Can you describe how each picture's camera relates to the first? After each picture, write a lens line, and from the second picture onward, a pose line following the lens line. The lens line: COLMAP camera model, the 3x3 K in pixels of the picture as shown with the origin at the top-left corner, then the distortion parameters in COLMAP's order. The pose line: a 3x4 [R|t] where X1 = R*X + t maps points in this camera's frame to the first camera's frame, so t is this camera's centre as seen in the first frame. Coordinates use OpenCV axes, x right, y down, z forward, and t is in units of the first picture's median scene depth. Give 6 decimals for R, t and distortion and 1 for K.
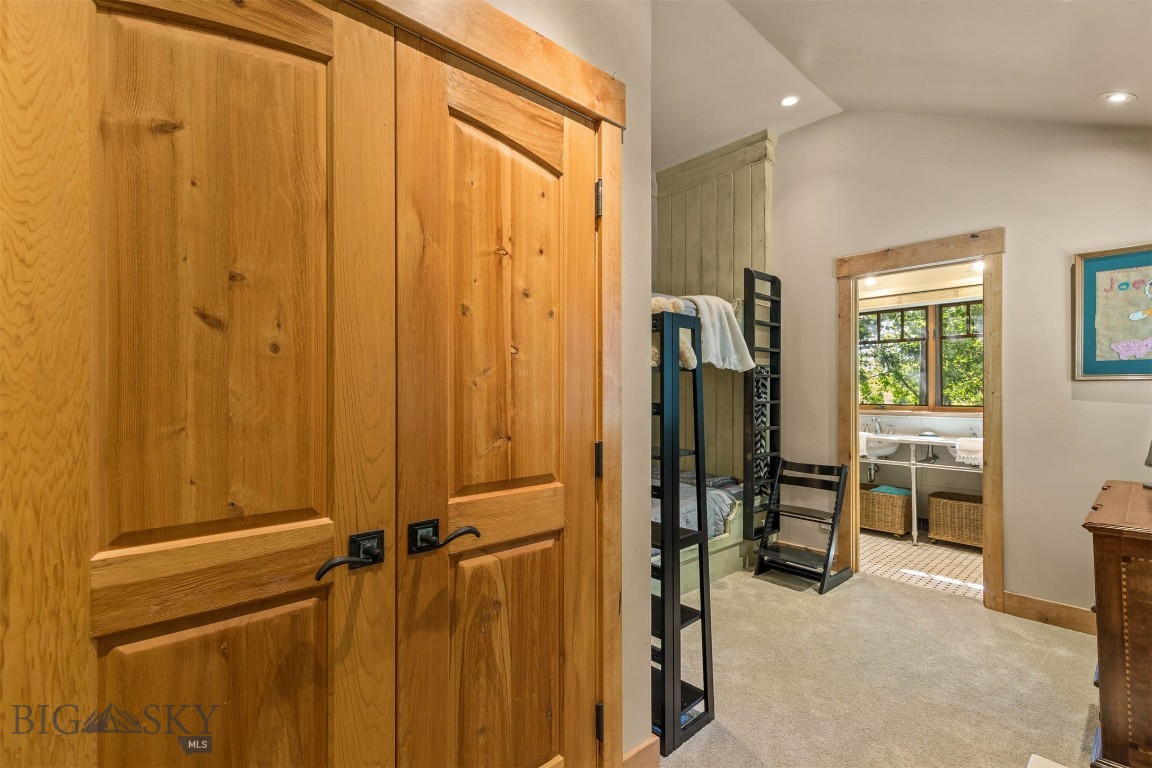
lens RADIAL K [[520.9, 0, 573.8], [0, 520.9, 385.0], [0, 0, 1]] dist [0.008121, -0.002887]
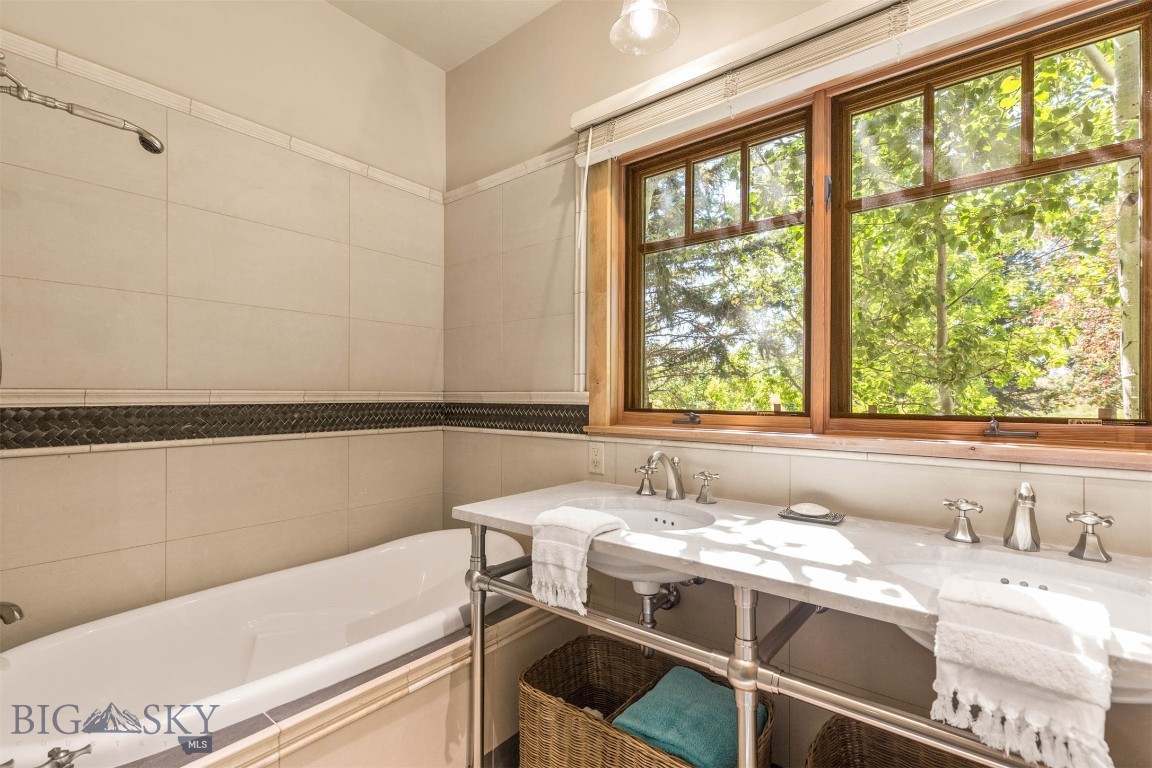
lens RADIAL K [[520.9, 0, 577.3], [0, 520.9, 389.1], [0, 0, 1]] dist [0.008121, -0.002887]
pose [[0.987382, 0.000254, 0.158357, 0.468106], [-0.000103, 1.000000, -0.000959, 0.023439], [-0.158357, 0.000931, 0.987381, 0.679571]]
